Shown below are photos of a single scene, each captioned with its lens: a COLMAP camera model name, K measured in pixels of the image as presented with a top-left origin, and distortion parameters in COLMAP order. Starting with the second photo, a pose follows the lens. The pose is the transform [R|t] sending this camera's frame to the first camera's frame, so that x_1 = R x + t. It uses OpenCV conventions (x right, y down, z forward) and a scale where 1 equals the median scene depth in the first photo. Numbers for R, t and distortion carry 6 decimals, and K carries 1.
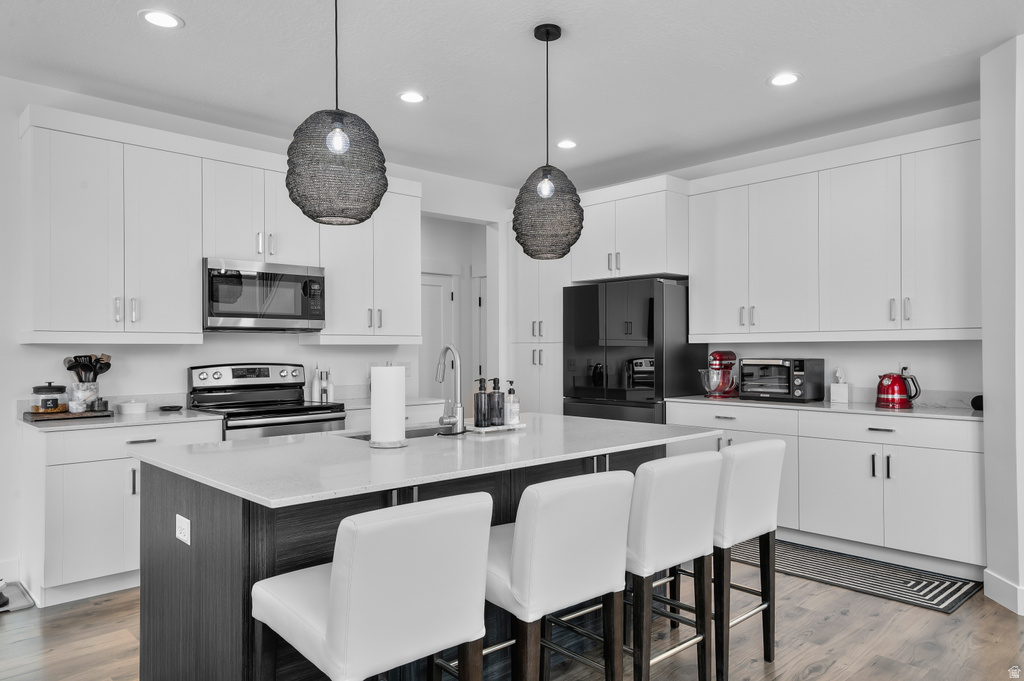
lens RADIAL K [[685.4, 0, 517.7], [0, 685.4, 345.0], [0, 0, 1]] dist [0.024141, -0.002884]
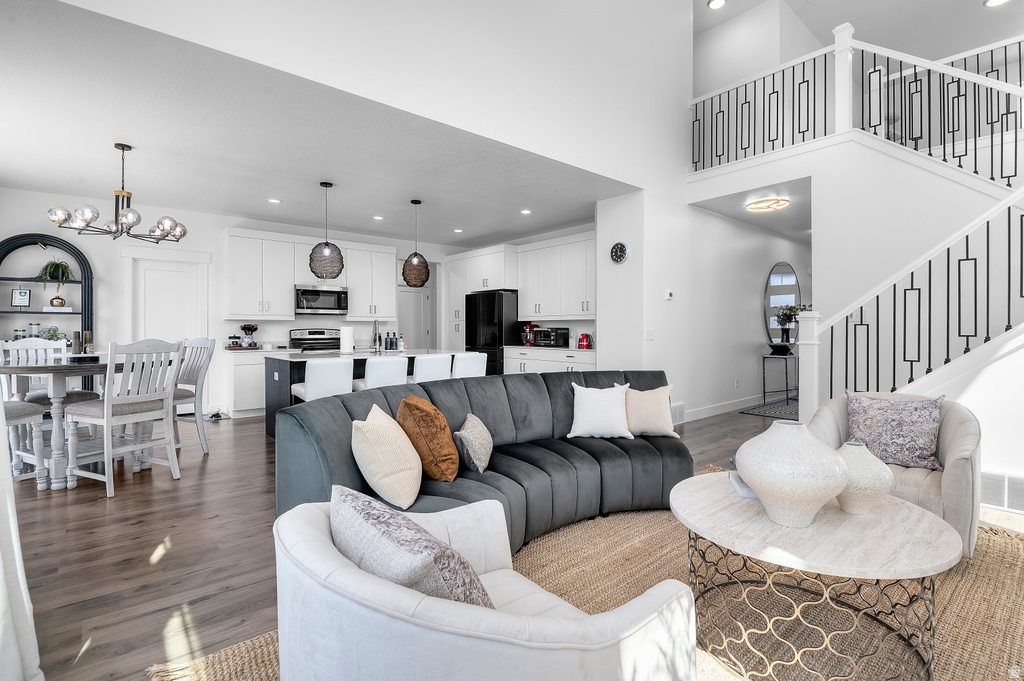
lens RADIAL K [[470.1, 0, 516.9], [0, 470.1, 332.2], [0, 0, 1]] dist [-0.004115, -0.001325]
pose [[0.999029, 0.003469, -0.043927, 0.376907], [-0.002825, 0.999888, 0.014701, 0.013695], [0.043973, -0.014563, 0.998927, -0.584886]]
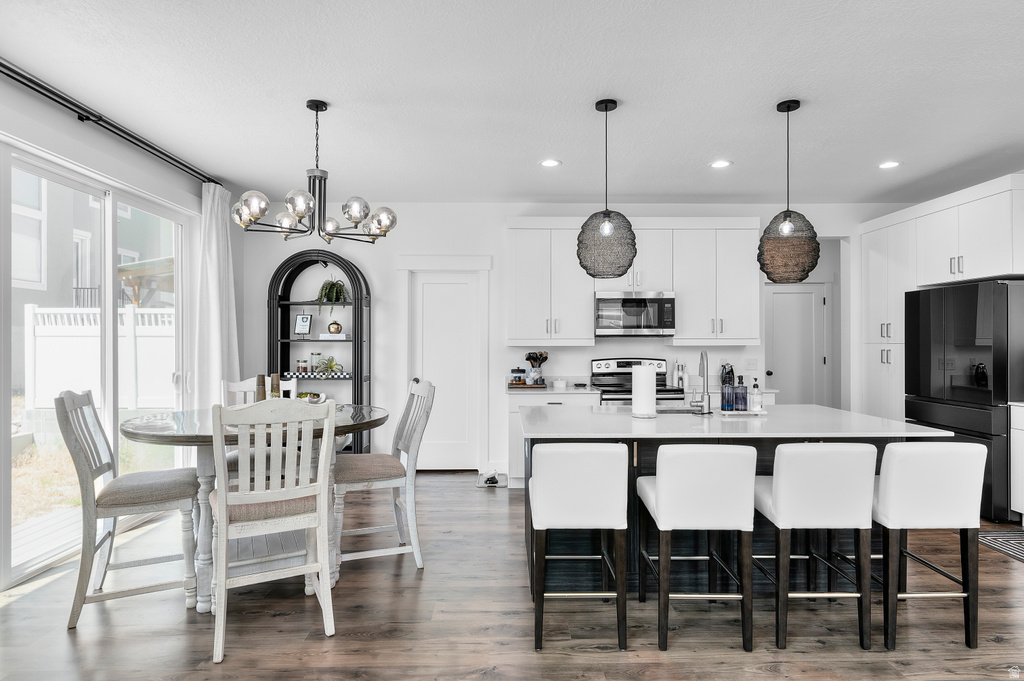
lens RADIAL K [[566.6, 0, 520.9], [0, 566.6, 338.6], [0, 0, 1]] dist [0.009535, -0.000933]
pose [[0.743683, -0.001801, -0.668530, 0.278250], [0.003935, 0.999991, 0.001683, -0.019998], [0.668521, -0.003882, 0.743683, -0.085185]]
